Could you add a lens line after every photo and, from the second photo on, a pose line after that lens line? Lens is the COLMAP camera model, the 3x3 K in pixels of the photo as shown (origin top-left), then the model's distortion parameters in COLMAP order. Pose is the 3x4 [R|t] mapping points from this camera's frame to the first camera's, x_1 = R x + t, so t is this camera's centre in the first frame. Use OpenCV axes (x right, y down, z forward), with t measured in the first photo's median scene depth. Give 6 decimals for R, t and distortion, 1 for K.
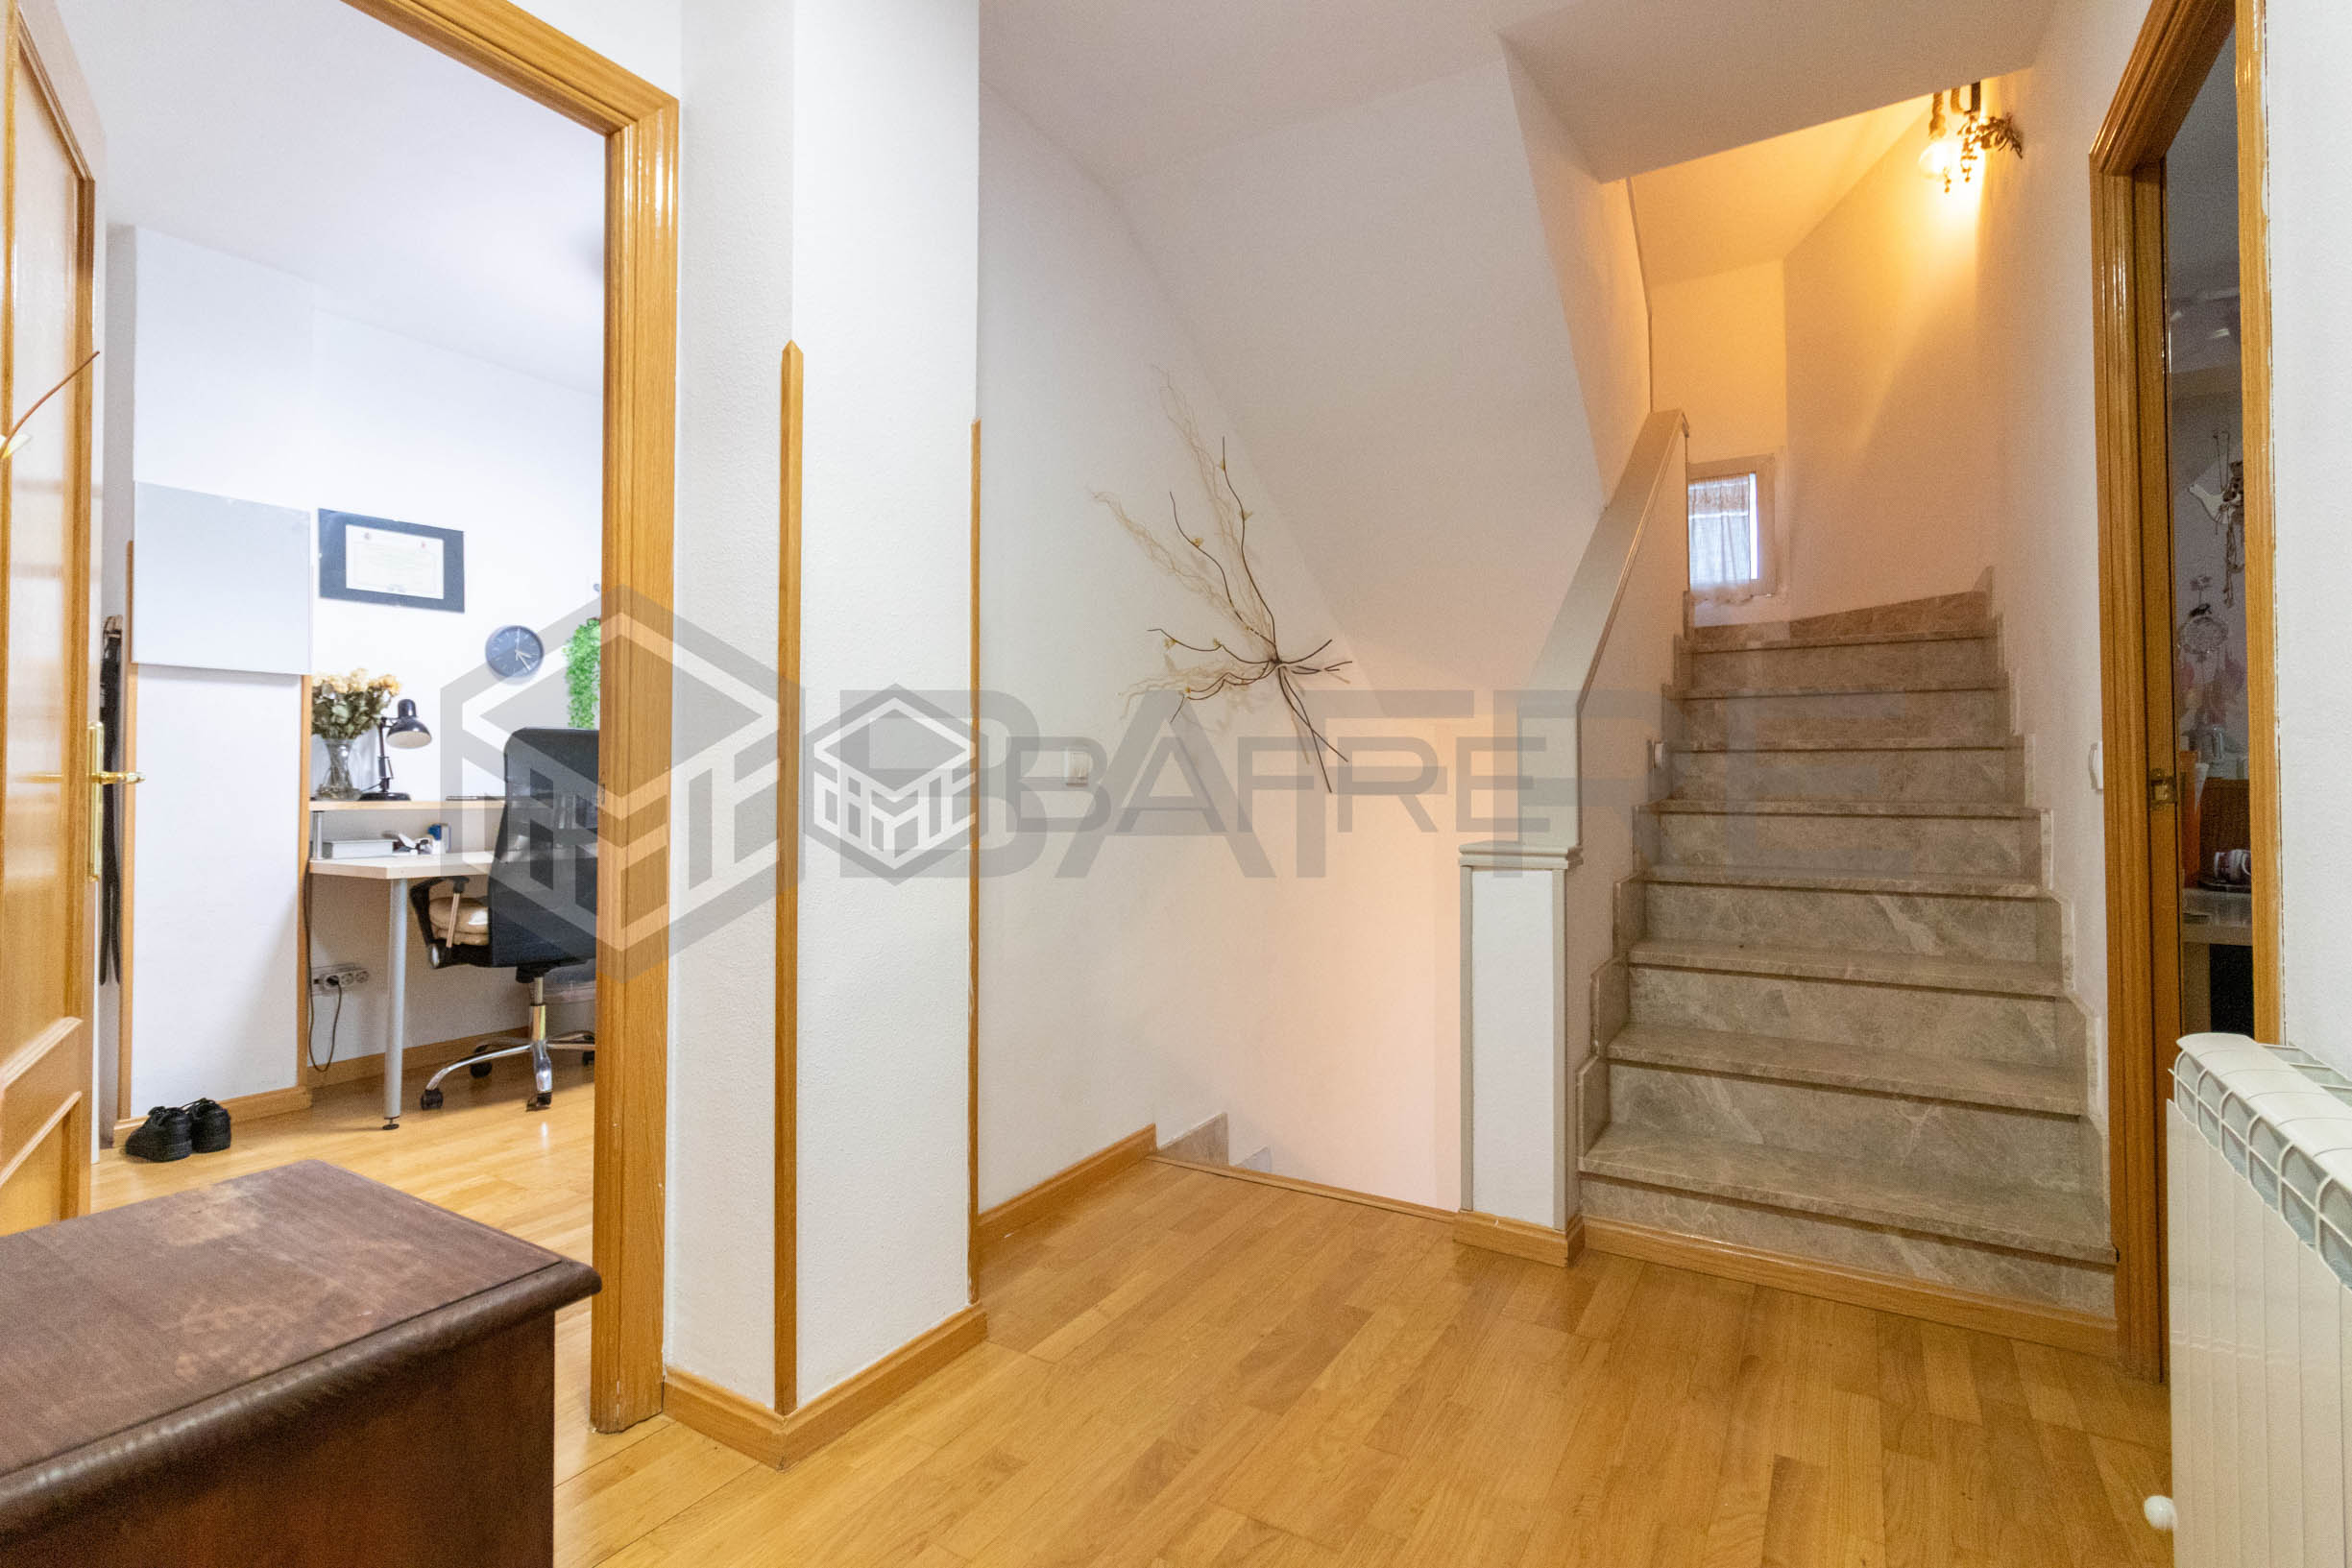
lens RADIAL K [[1093.6, 0, 1150.1], [0, 1093.6, 750.1], [0, 0, 1]] dist [0.002250, 0.000331]
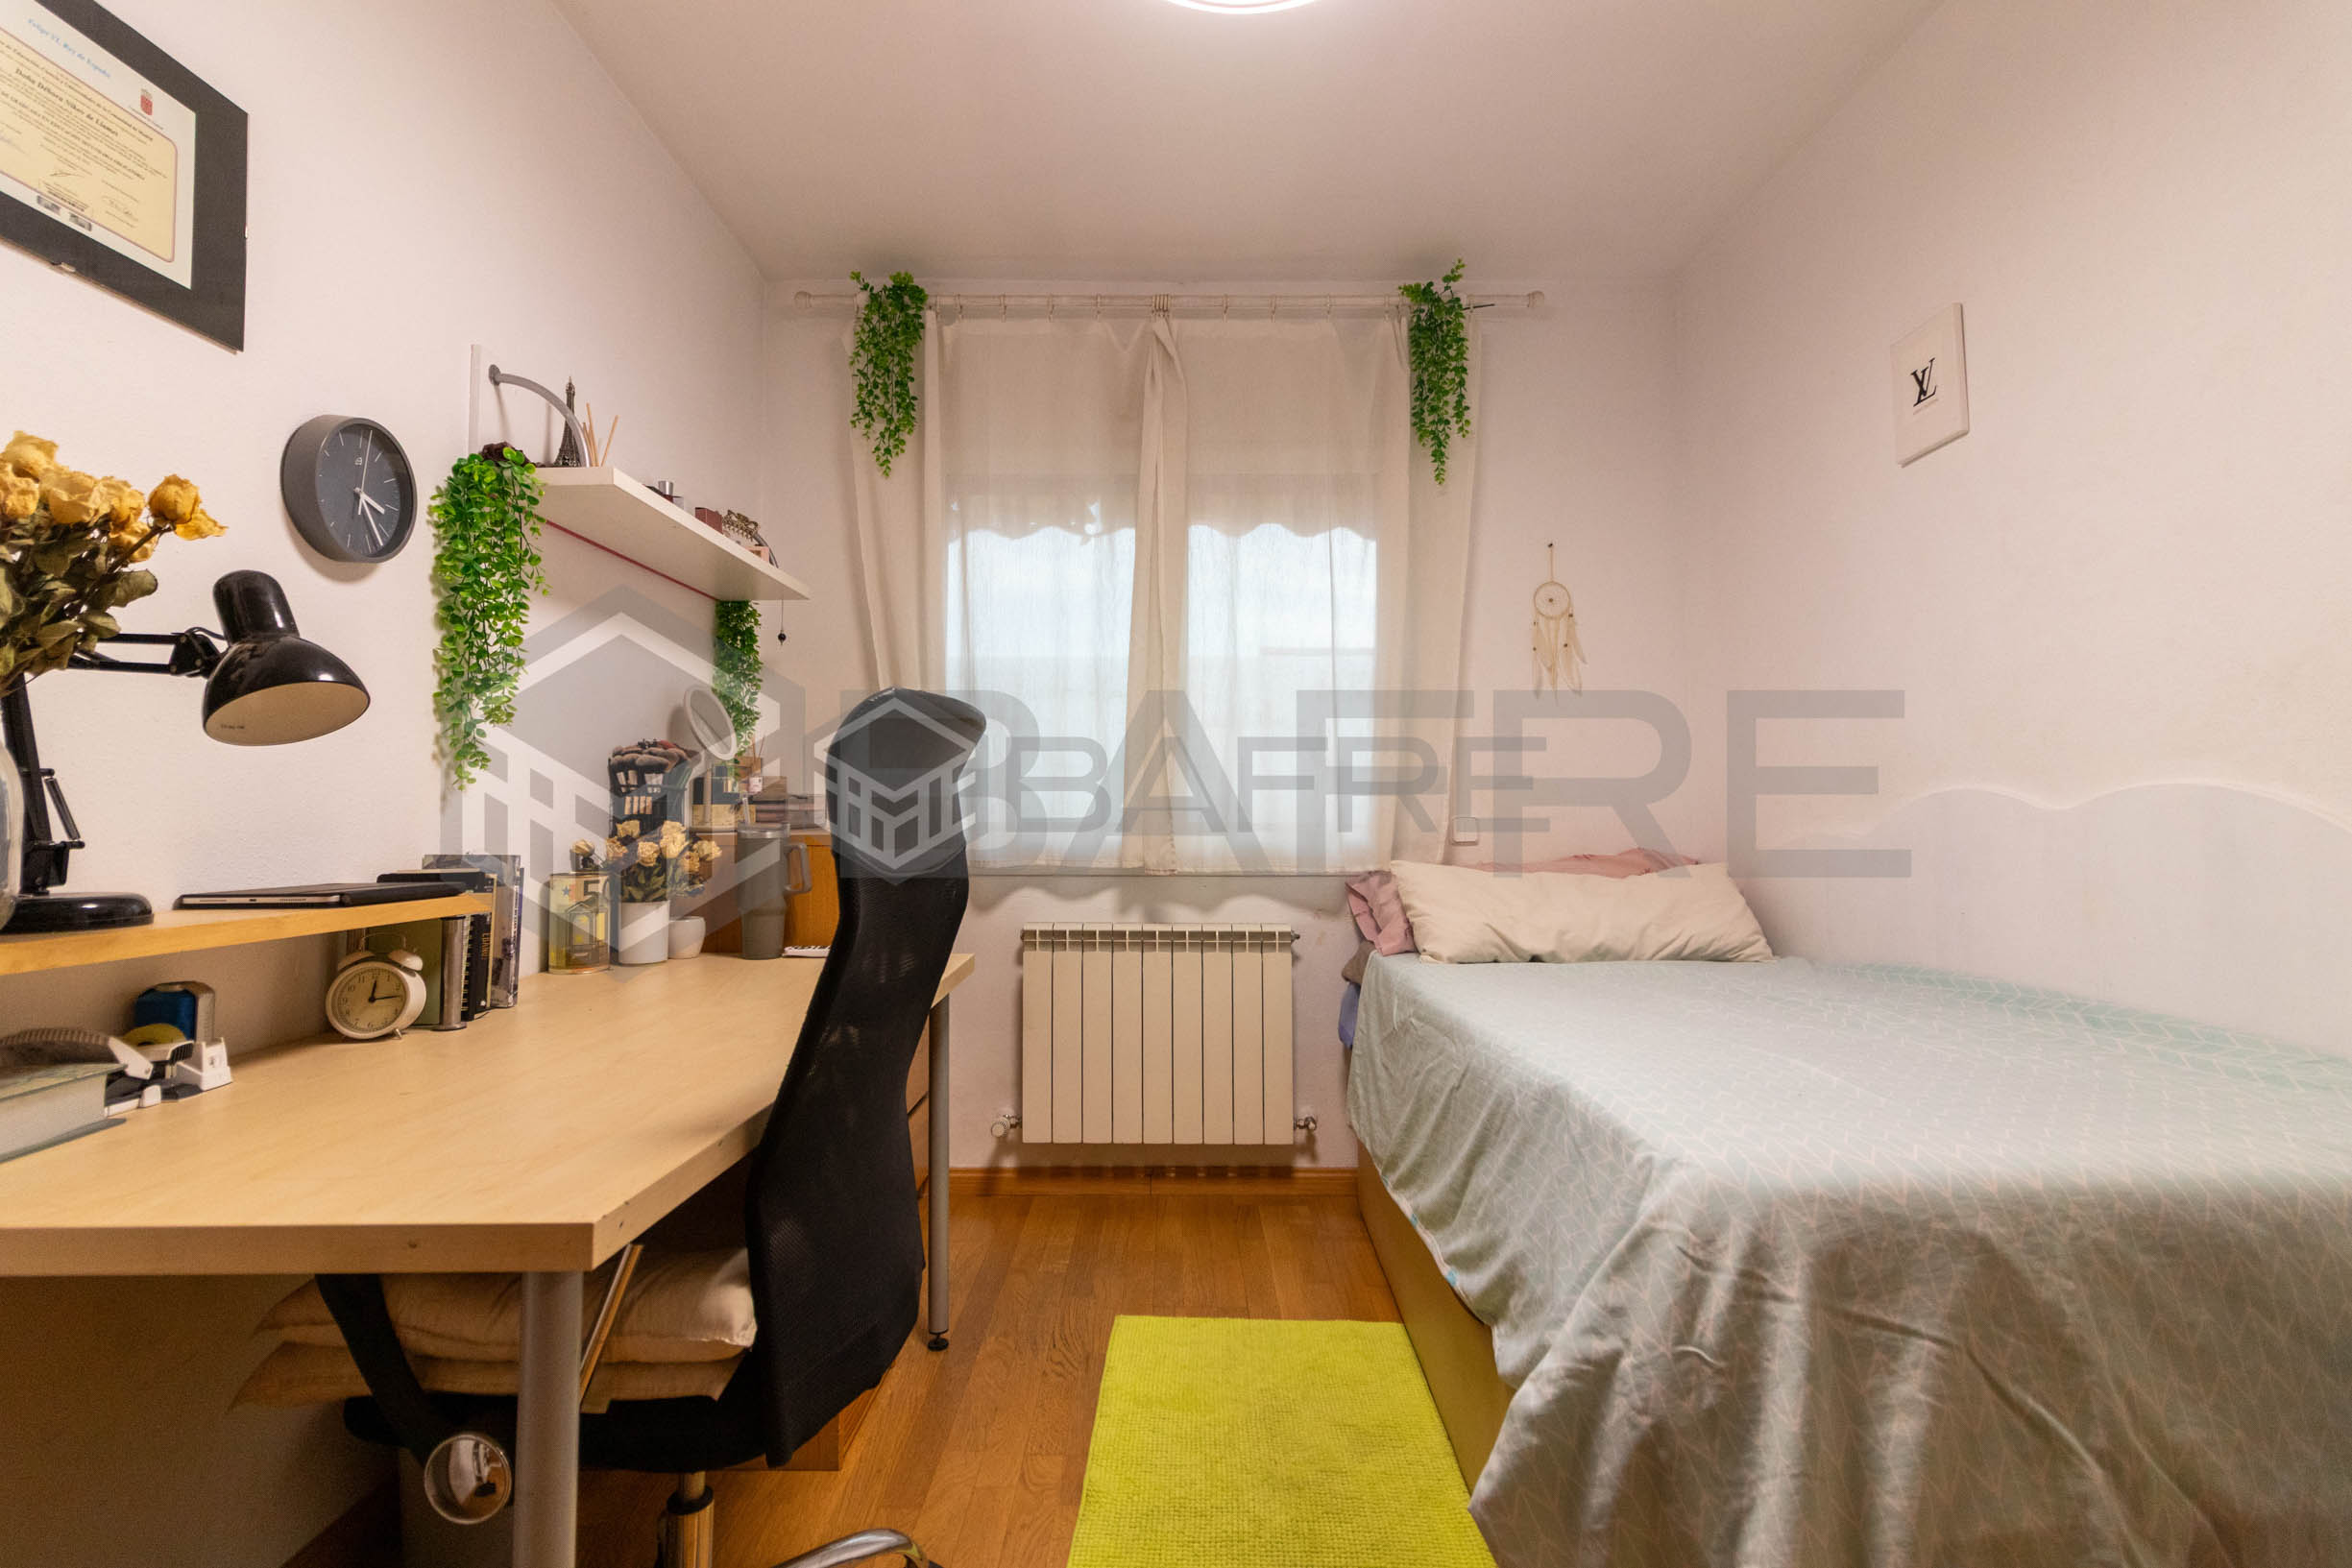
lens RADIAL K [[1111.1, 0, 1175.8], [0, 1111.1, 756.5], [0, 0, 1]] dist [0.002370, 0.000089]
pose [[0.847617, 0.030328, 0.529741, -0.627121], [-0.017468, 0.999419, -0.029267, 0.005982], [-0.530321, 0.015554, 0.847654, 0.622760]]
